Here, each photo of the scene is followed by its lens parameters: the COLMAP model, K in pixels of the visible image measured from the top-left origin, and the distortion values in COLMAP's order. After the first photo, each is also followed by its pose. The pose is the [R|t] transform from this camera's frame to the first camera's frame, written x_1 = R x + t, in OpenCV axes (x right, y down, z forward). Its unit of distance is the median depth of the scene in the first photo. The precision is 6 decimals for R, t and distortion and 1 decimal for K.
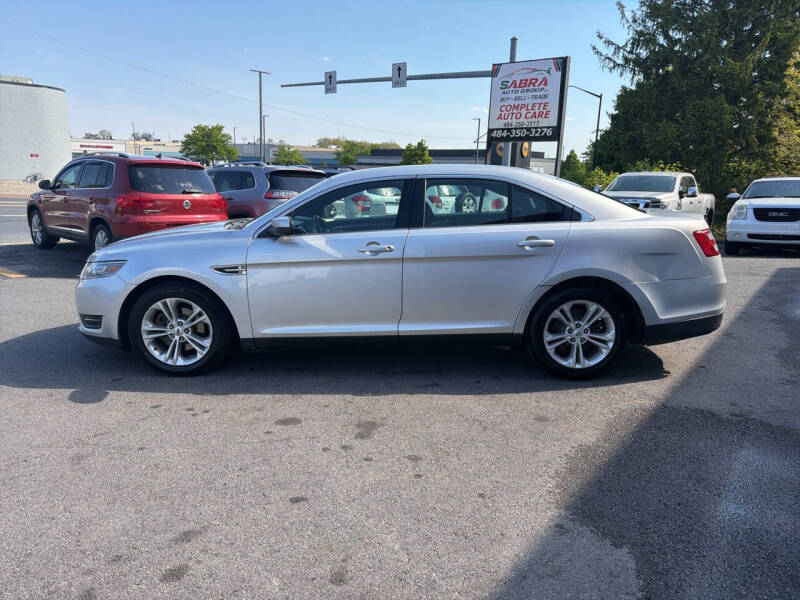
lens RADIAL K [[562.3, 0, 397.9], [0, 562.3, 298.4], [0, 0, 1]] dist [0.048269, -0.075916]
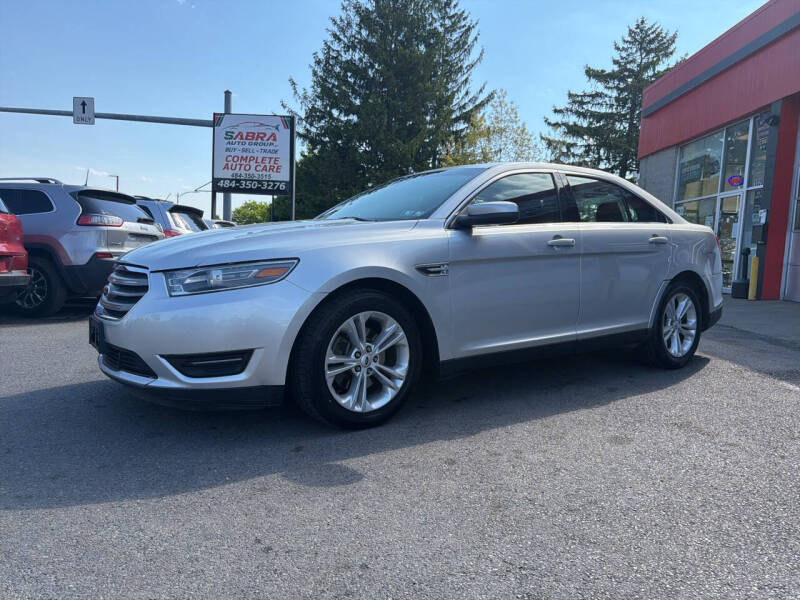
lens RADIAL K [[558.4, 0, 402.3], [0, 558.4, 305.4], [0, 0, 1]] dist [0.047096, -0.078923]
pose [[0.807830, -0.047287, 0.587516, -0.157942], [0.106797, 0.992021, -0.067000, 0.008749], [-0.579660, 0.116870, 0.806434, 0.089181]]
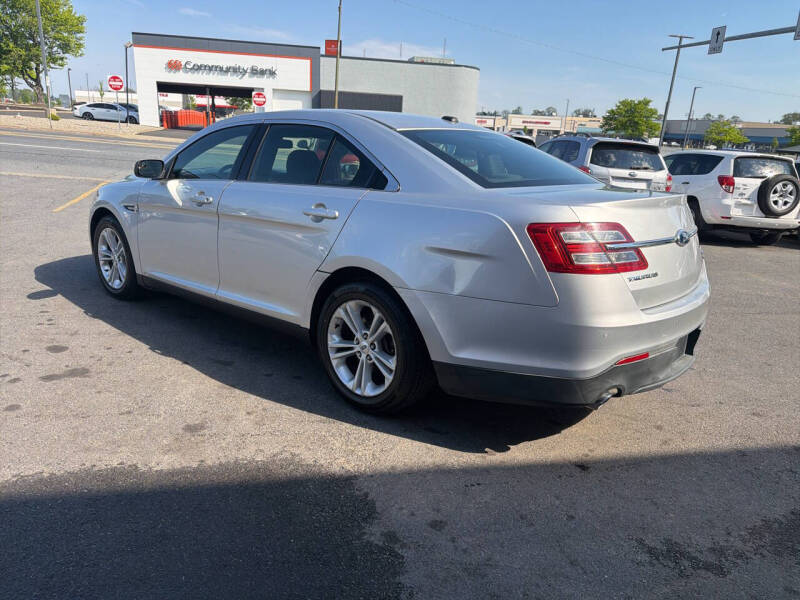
lens RADIAL K [[566.5, 0, 401.1], [0, 566.5, 300.5], [0, 0, 1]] dist [0.013059, -0.019943]
pose [[0.763167, 0.197657, -0.615230, 0.165071], [-0.172161, 0.979852, 0.101241, -0.016143], [0.622846, 0.028655, 0.781820, 0.098937]]
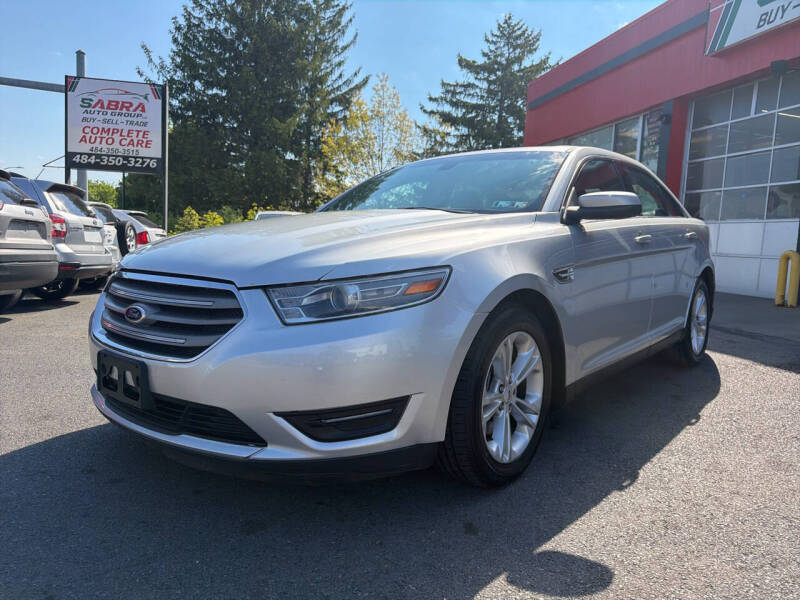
lens RADIAL K [[562.3, 0, 397.9], [0, 562.3, 298.4], [0, 0, 1]] dist [0.048269, -0.075916]
pose [[0.643736, -0.071039, 0.761943, -0.180651], [0.138298, 0.990087, -0.024533, -0.007174], [-0.752647, 0.121168, 0.647179, 0.153021]]
